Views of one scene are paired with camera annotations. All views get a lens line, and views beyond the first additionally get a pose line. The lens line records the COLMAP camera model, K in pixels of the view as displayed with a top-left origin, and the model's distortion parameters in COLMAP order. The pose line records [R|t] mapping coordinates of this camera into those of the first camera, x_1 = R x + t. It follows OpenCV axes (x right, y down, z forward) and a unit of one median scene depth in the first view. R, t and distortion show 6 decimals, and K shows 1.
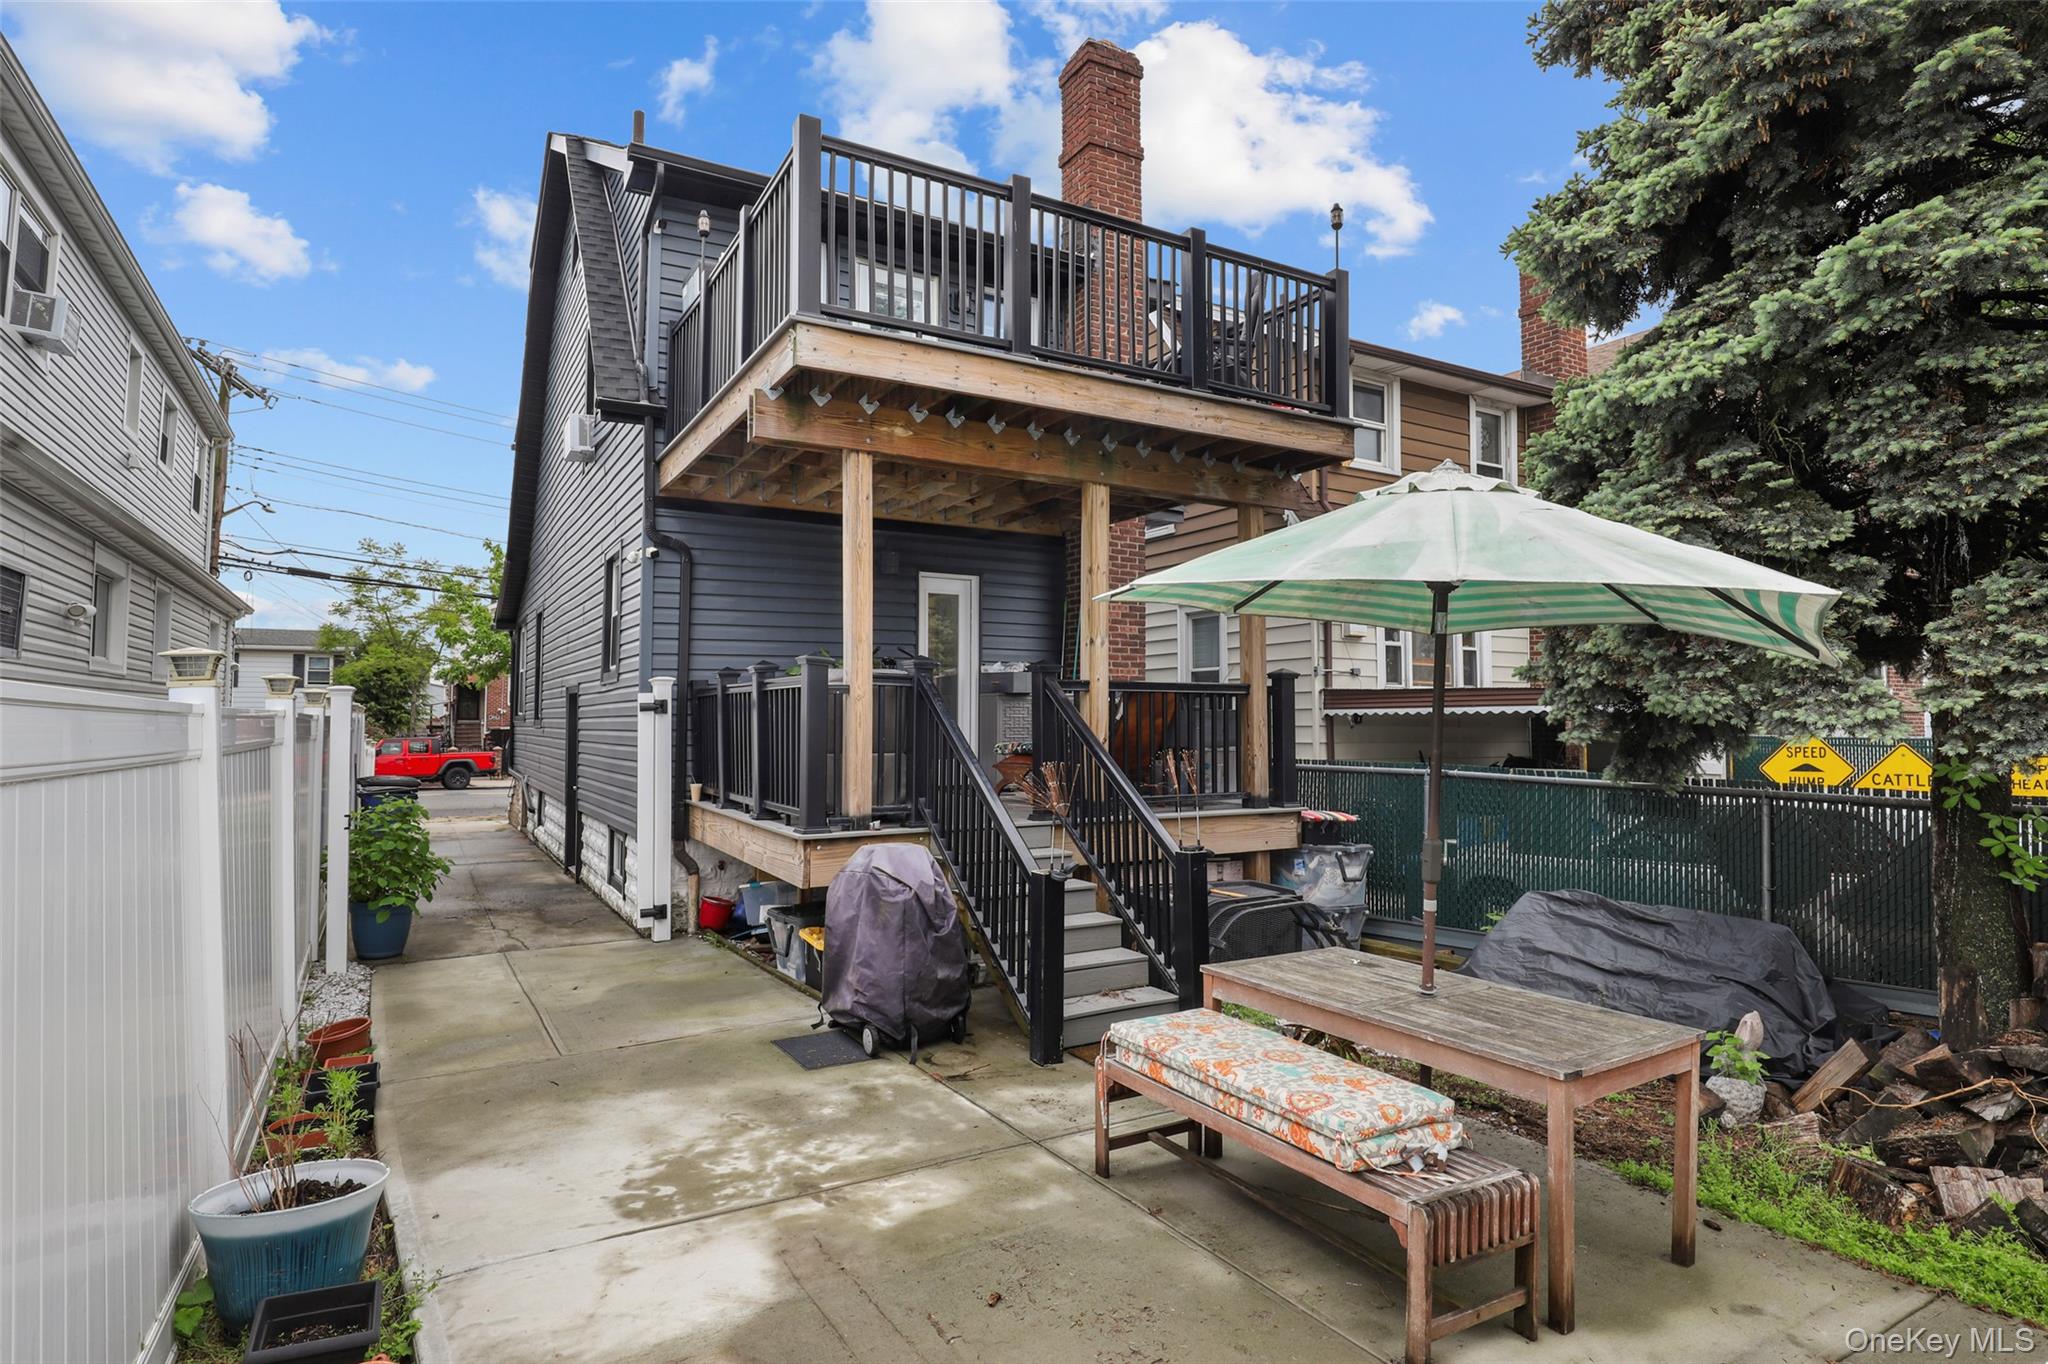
lens RADIAL K [[1071.9, 0, 1024.0], [0, 1071.9, 682.0], [0, 0, 1]] dist [-0.000062, -0.000028]
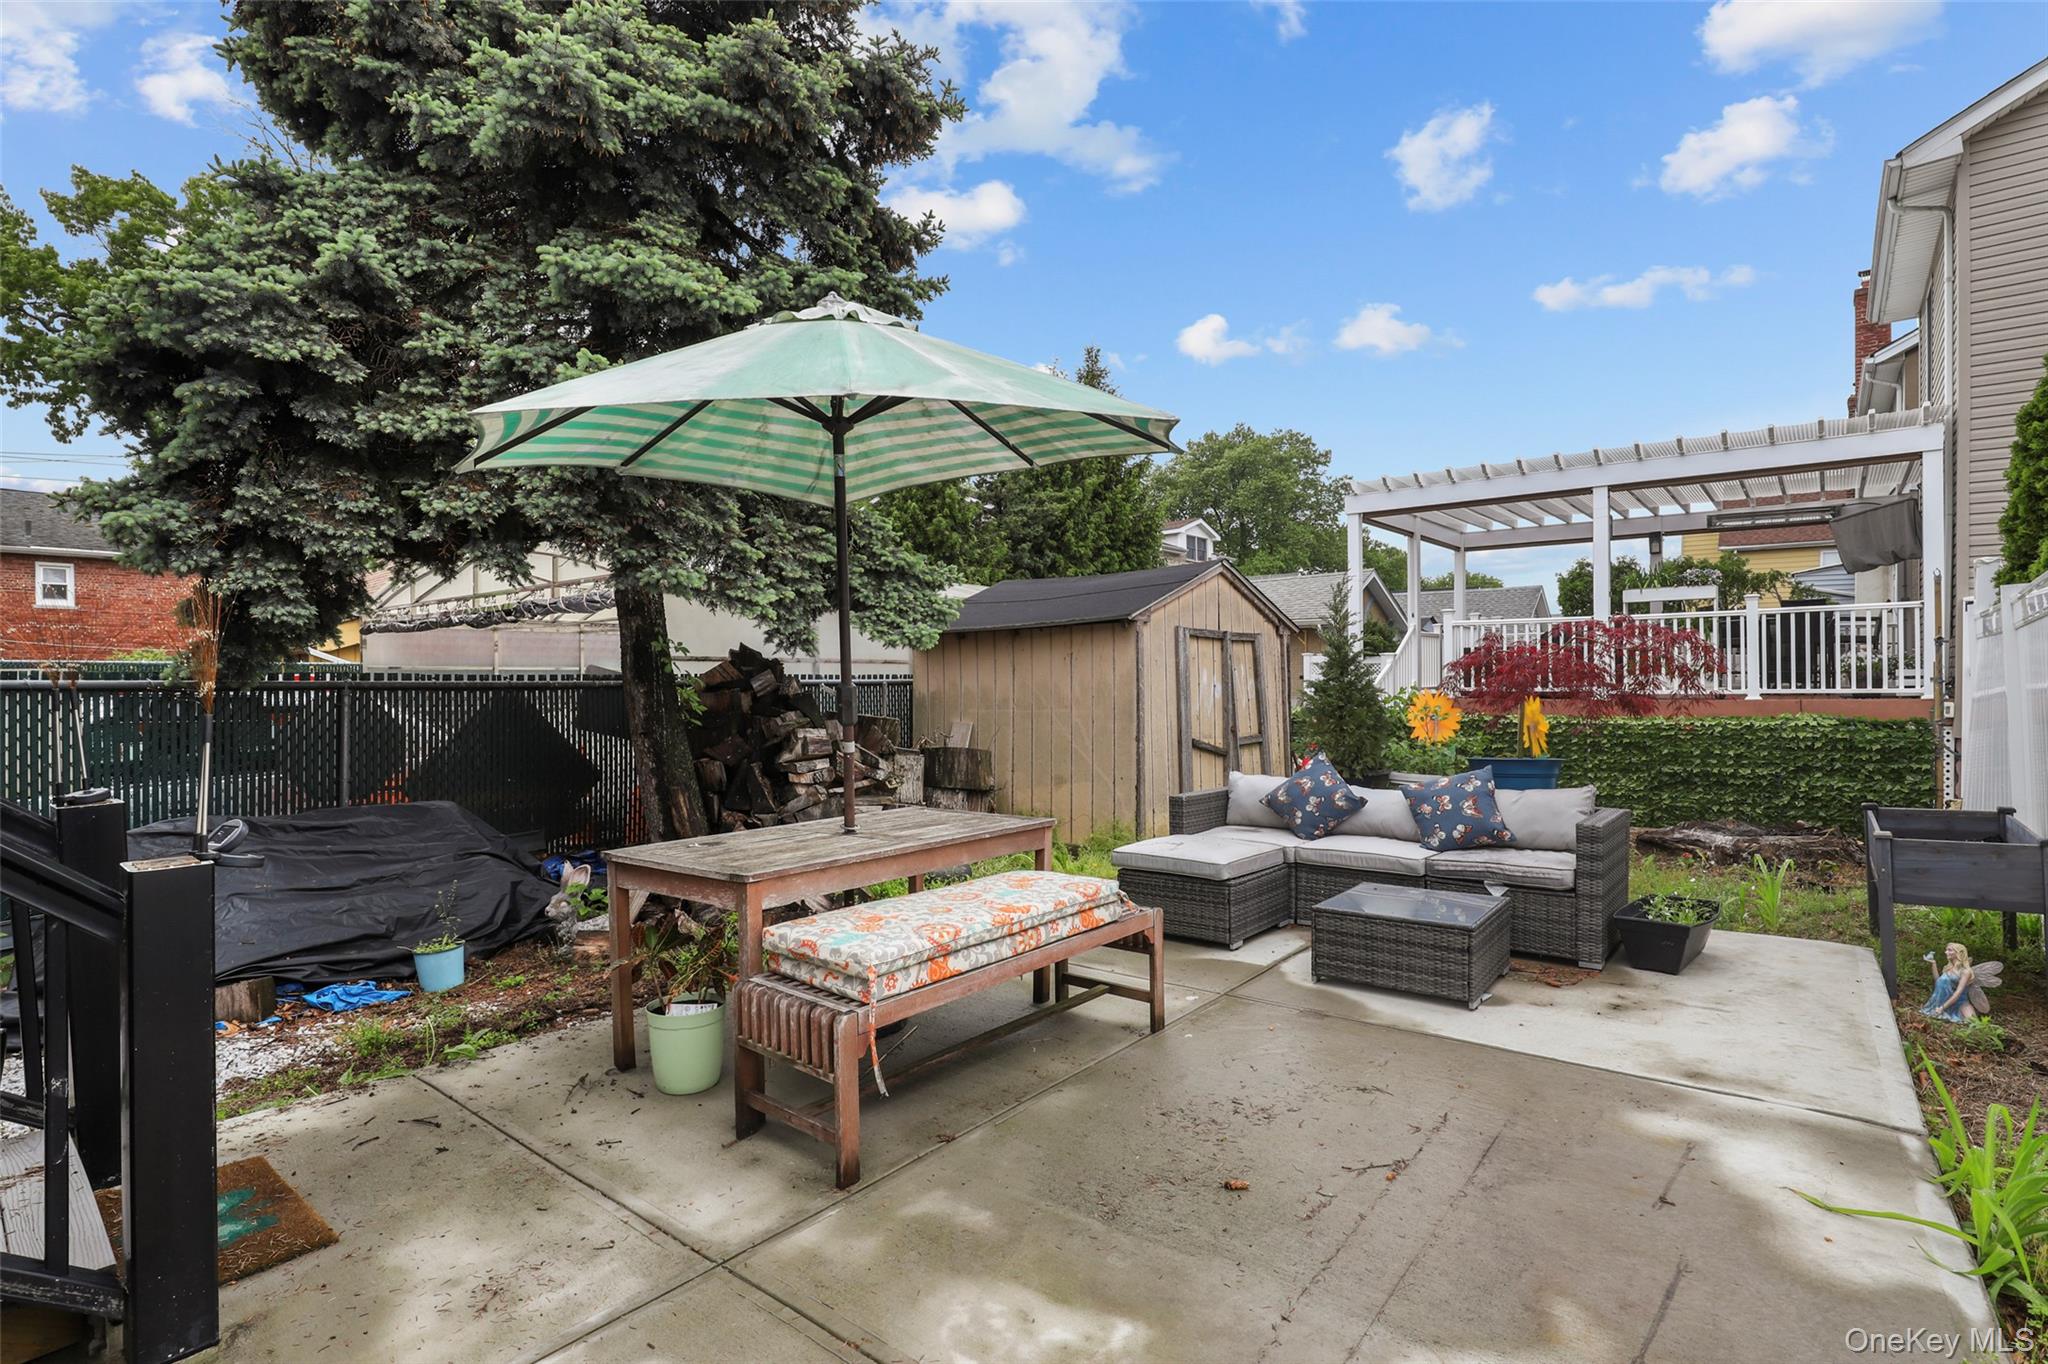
lens RADIAL K [[1014.2, 0, 1024.0], [0, 1014.2, 682.0], [0, 0, 1]] dist [-0.040498, -0.000056]
pose [[-0.351441, 0.006935, 0.936184, -0.582053], [-0.017774, 0.999743, -0.014078, 0.166230], [-0.936041, -0.021587, -0.351228, 1.193141]]
